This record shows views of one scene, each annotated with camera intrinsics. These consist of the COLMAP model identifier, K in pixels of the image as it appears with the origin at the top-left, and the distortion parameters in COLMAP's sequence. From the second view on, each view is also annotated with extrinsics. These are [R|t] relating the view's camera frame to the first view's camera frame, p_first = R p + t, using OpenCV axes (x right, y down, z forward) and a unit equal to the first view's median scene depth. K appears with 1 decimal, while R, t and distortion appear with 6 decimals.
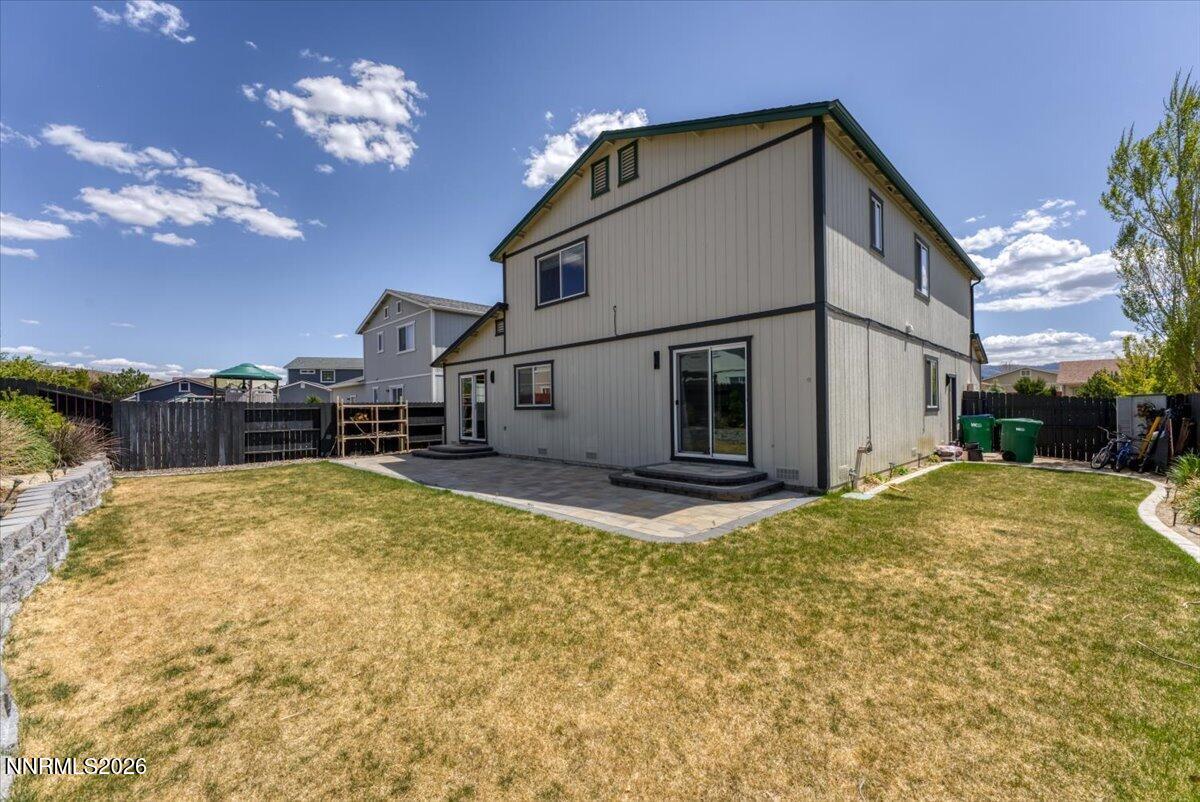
lens RADIAL K [[477.3, 0, 596.7], [0, 477.3, 406.1], [0, 0, 1]] dist [-0.002054, -0.000401]
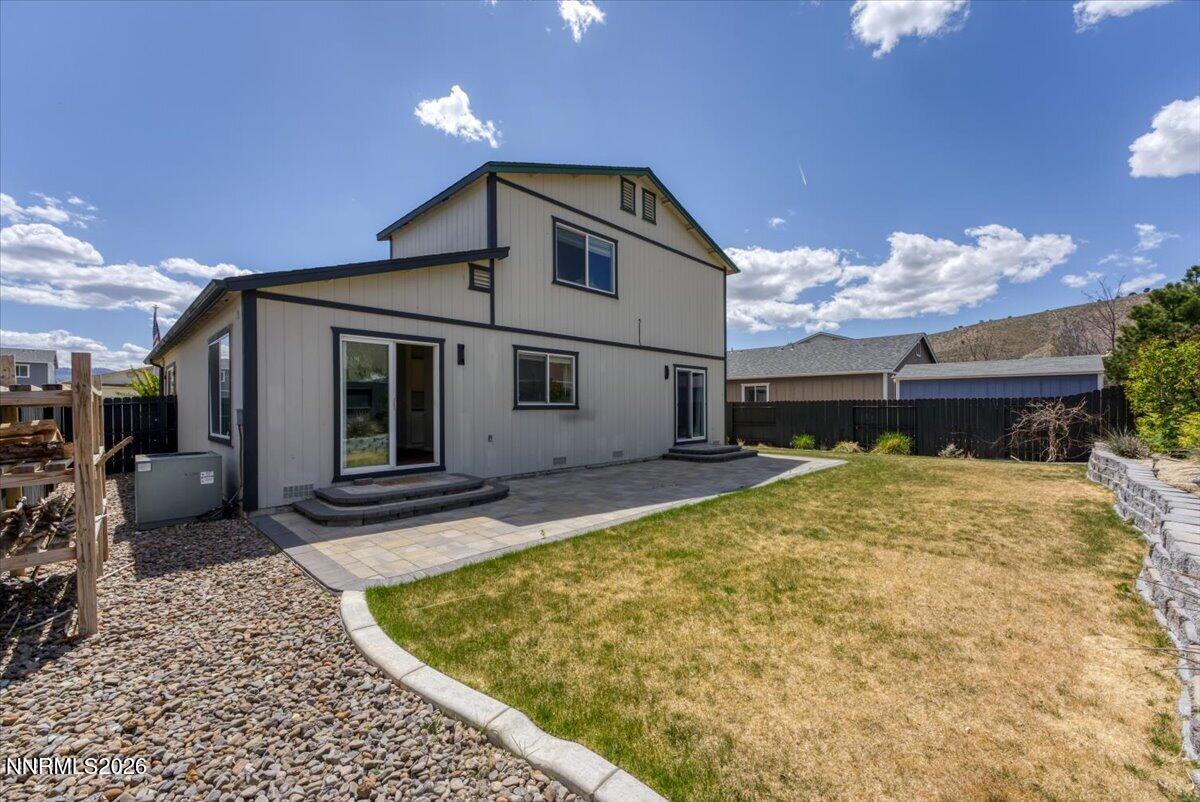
lens RADIAL K [[477.3, 0, 591.5], [0, 477.3, 404.5], [0, 0, 1]] dist [-0.002054, -0.000401]
pose [[-0.032084, 0.019841, 0.999288, -1.043361], [0.000664, 0.999803, -0.019830, 0.017040], [-0.999485, 0.000028, -0.032091, 1.092847]]
